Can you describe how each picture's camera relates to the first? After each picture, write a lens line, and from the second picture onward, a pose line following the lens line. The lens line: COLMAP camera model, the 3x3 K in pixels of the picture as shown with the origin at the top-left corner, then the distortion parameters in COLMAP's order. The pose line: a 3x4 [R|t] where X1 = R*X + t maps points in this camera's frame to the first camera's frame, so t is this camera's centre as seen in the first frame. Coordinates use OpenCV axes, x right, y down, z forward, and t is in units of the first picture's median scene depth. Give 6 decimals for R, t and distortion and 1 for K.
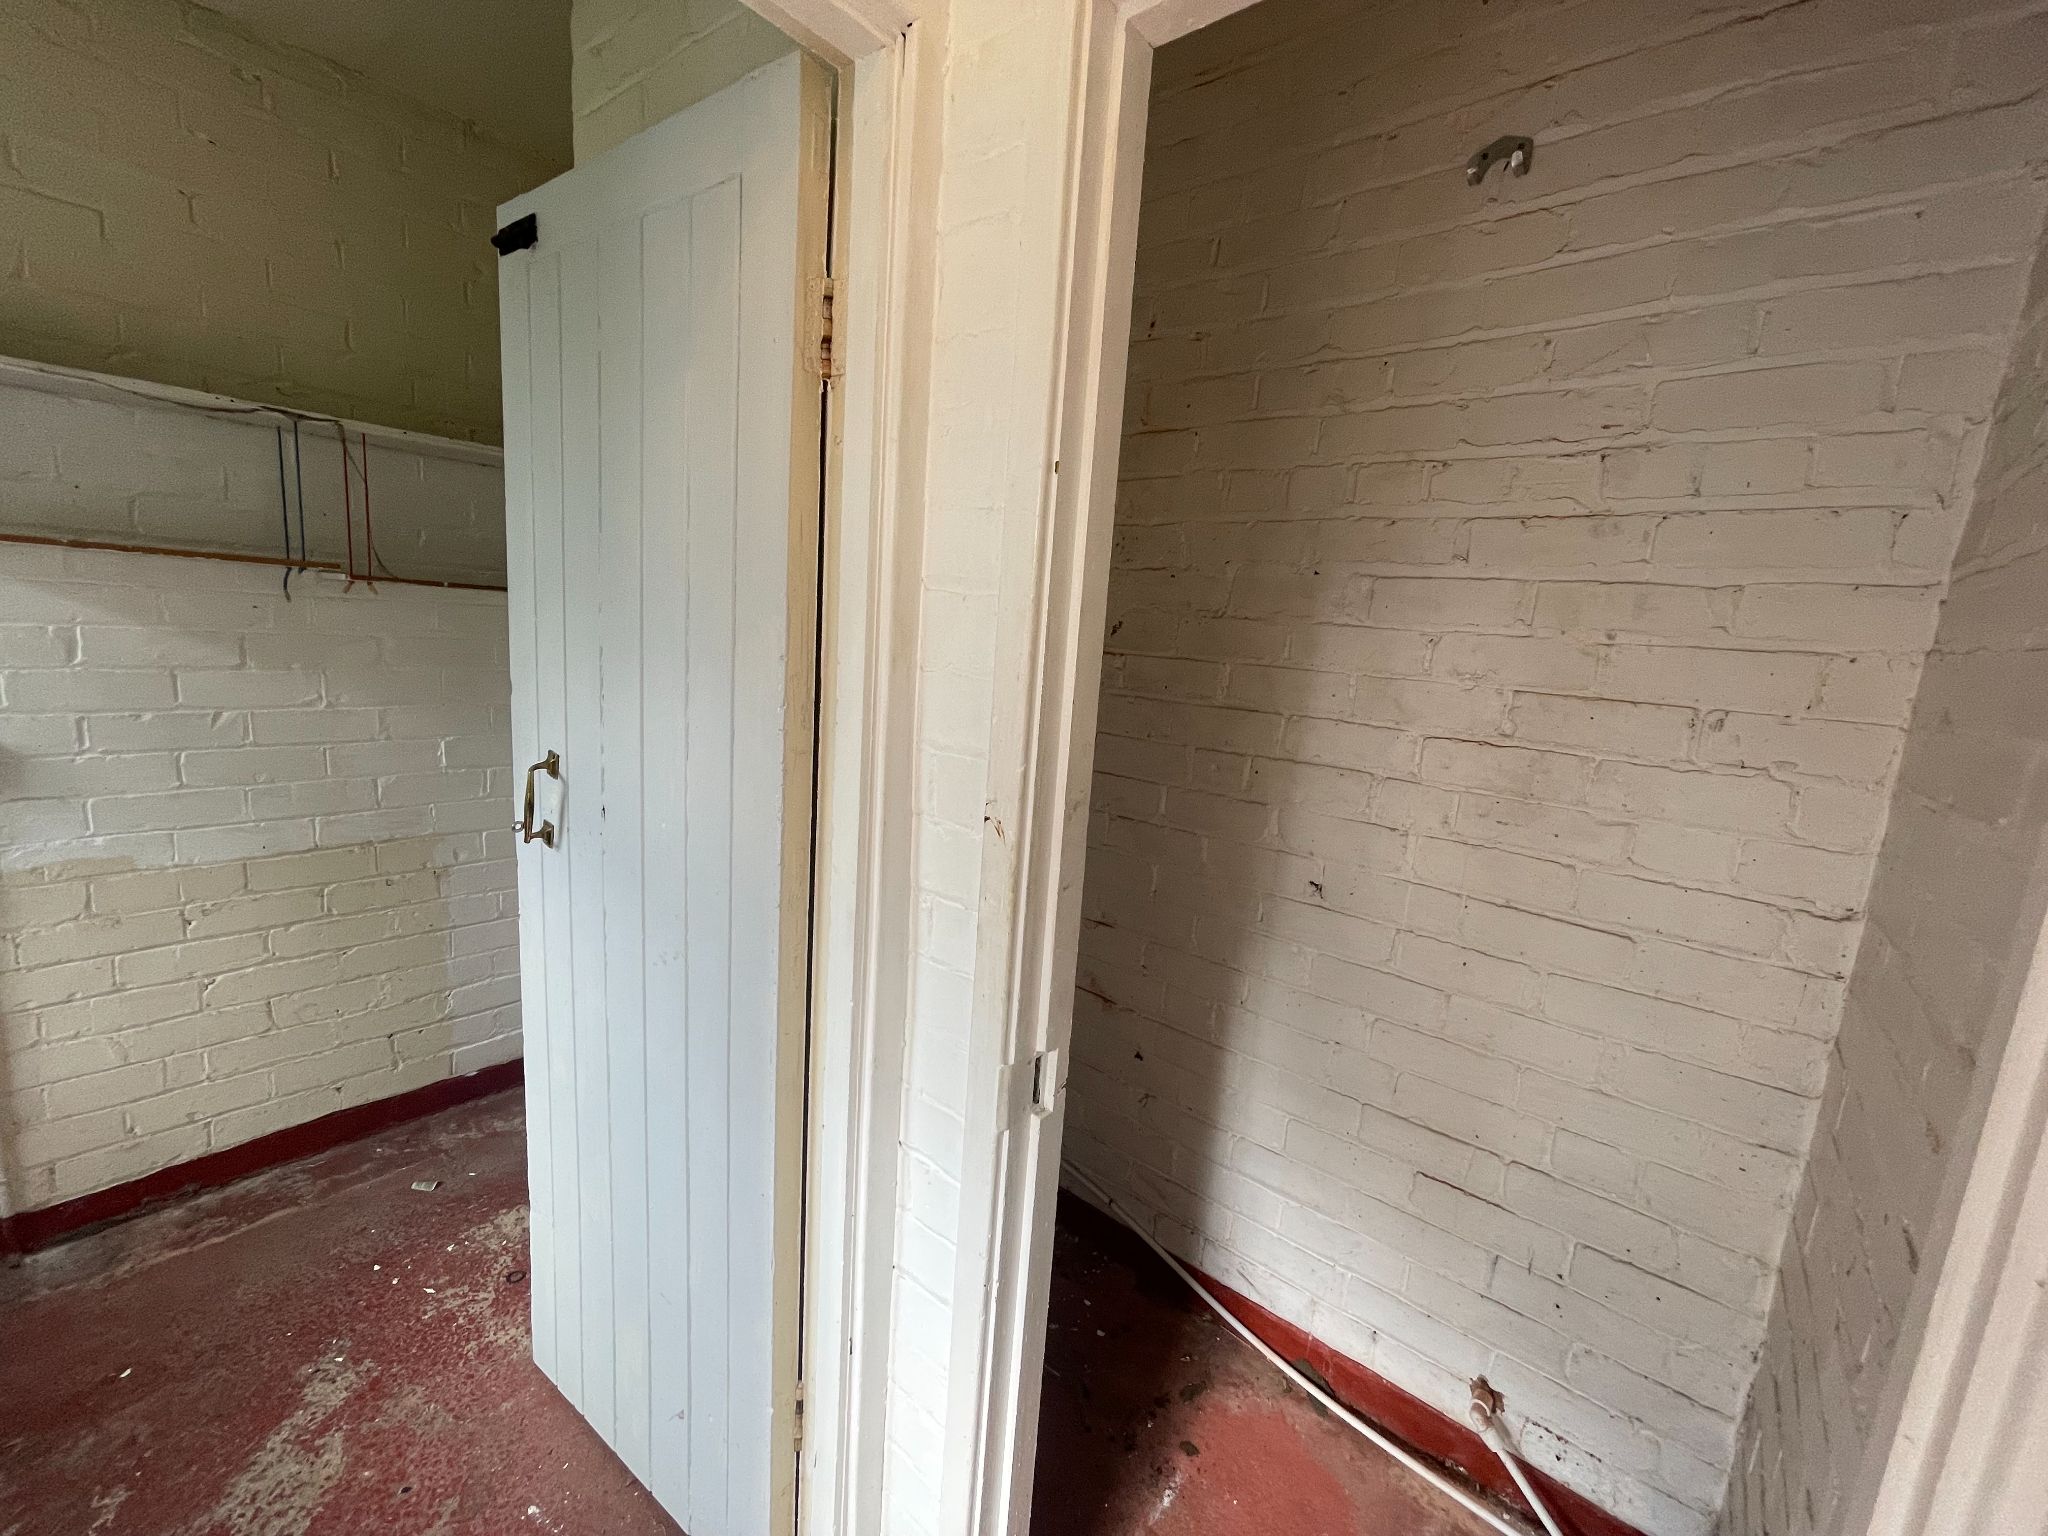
lens RADIAL K [[834.5, 0, 1020.5], [0, 834.5, 758.1], [0, 0, 1]] dist [-0.000821, -0.000561]
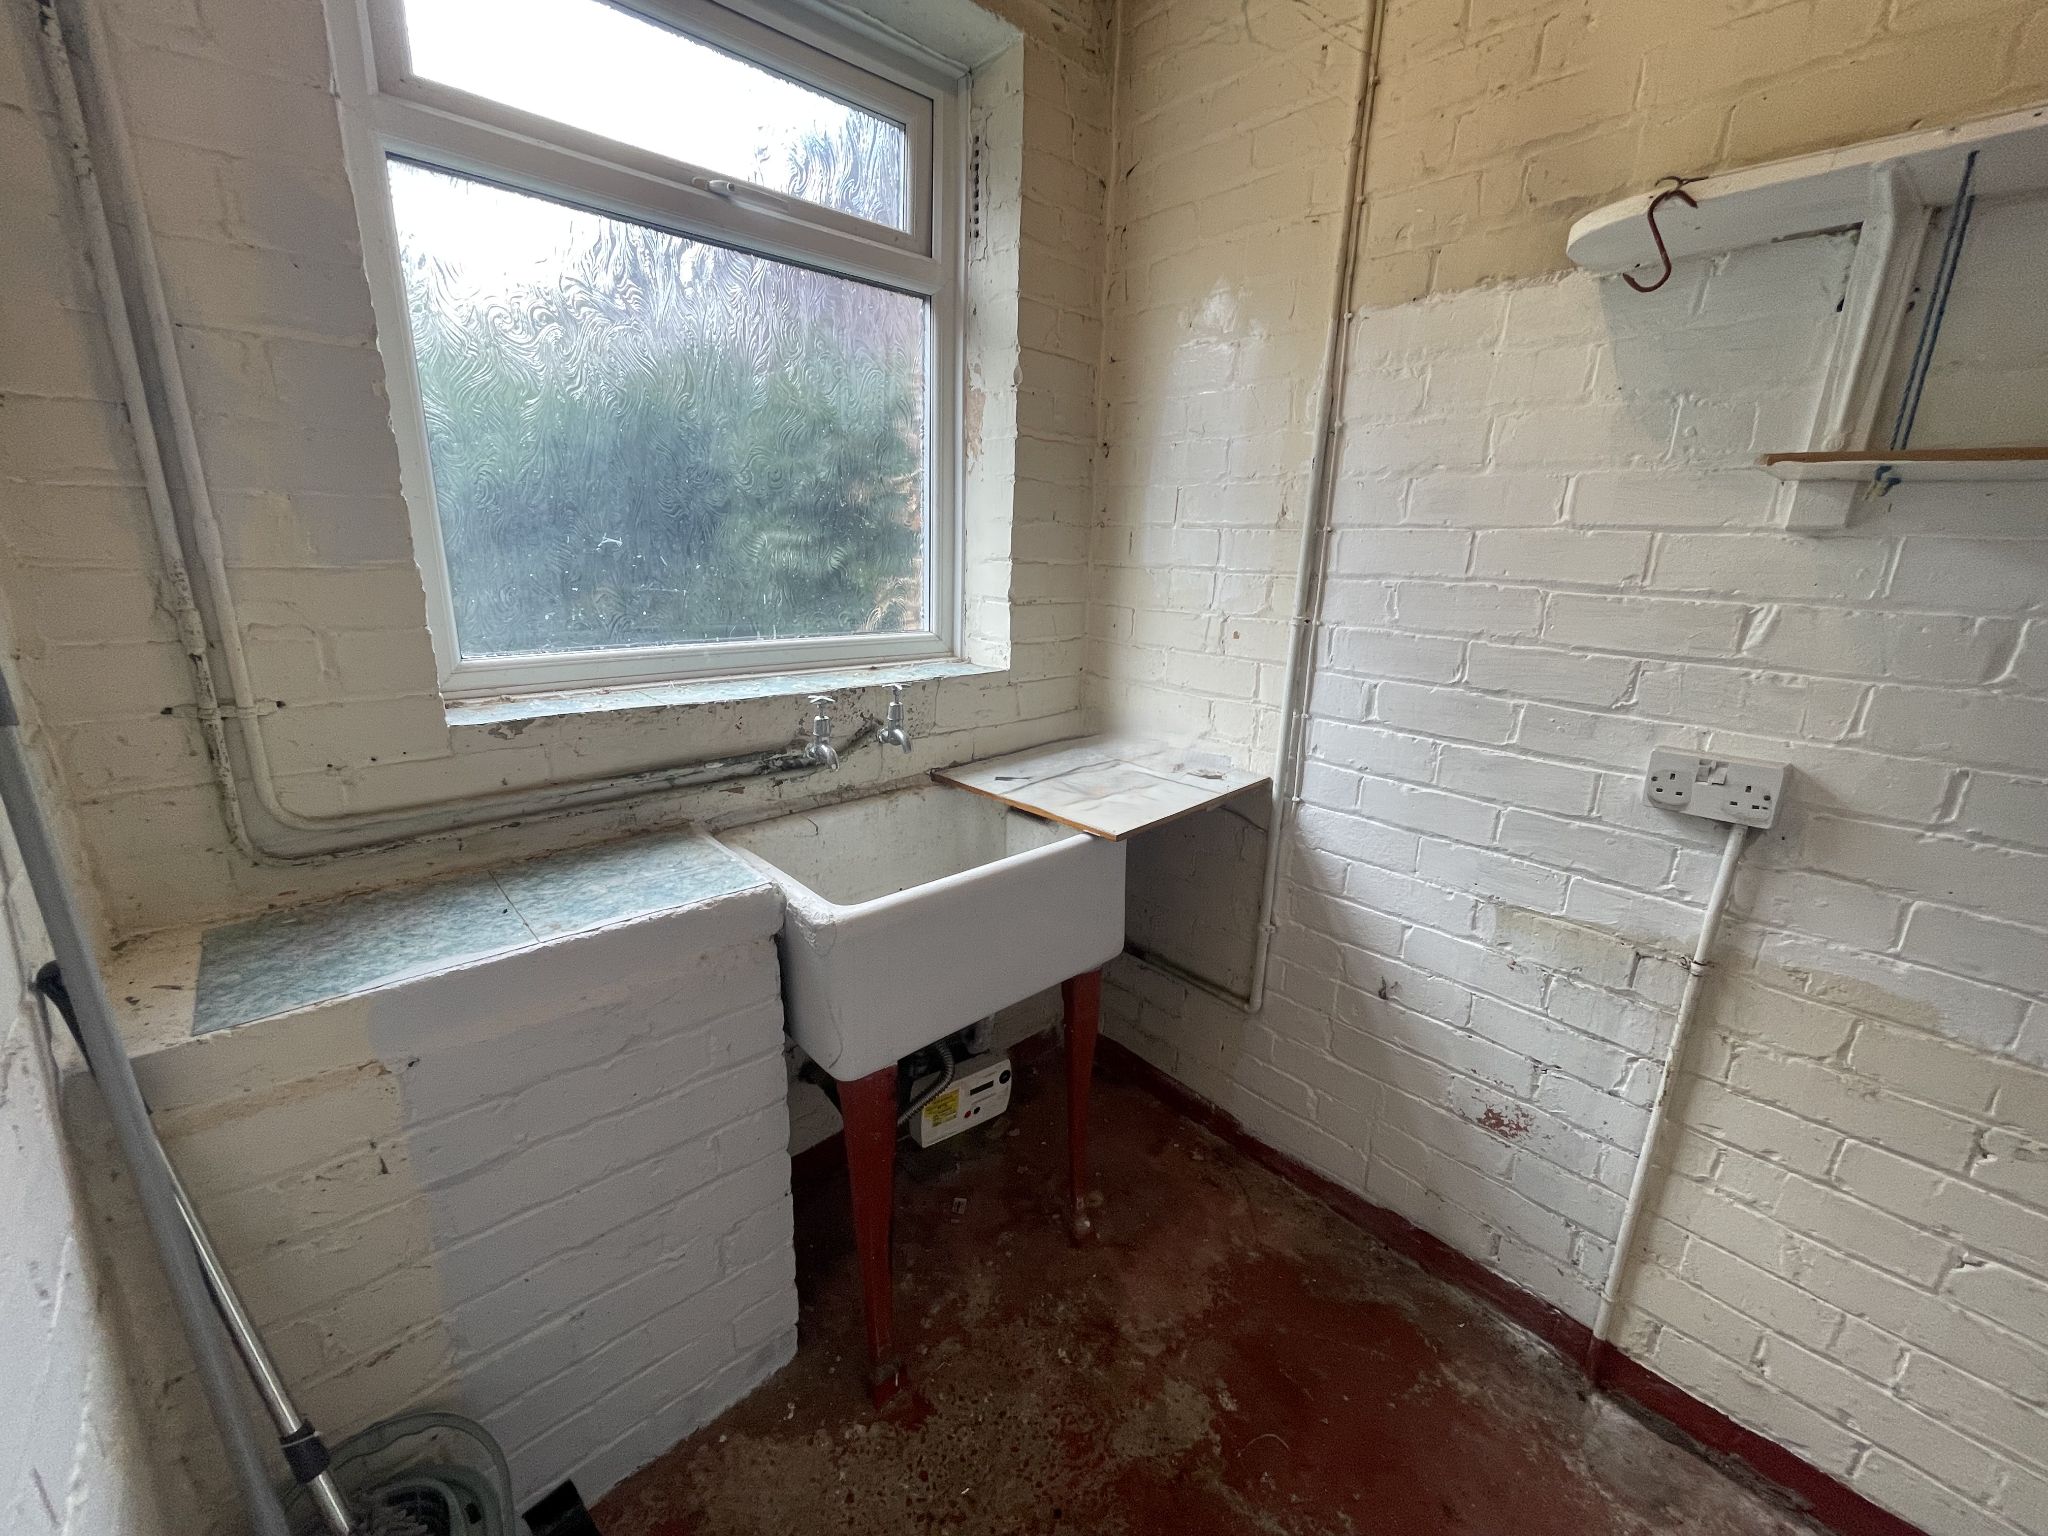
lens RADIAL K [[834.5, 0, 1025.7], [0, 834.5, 756.4], [0, 0, 1]] dist [-0.000821, -0.000561]
pose [[-0.132043, 0.202878, -0.970260, -0.457504], [-0.196867, 0.953965, 0.226262, -0.061783], [0.971498, 0.220888, -0.086025, 0.391465]]
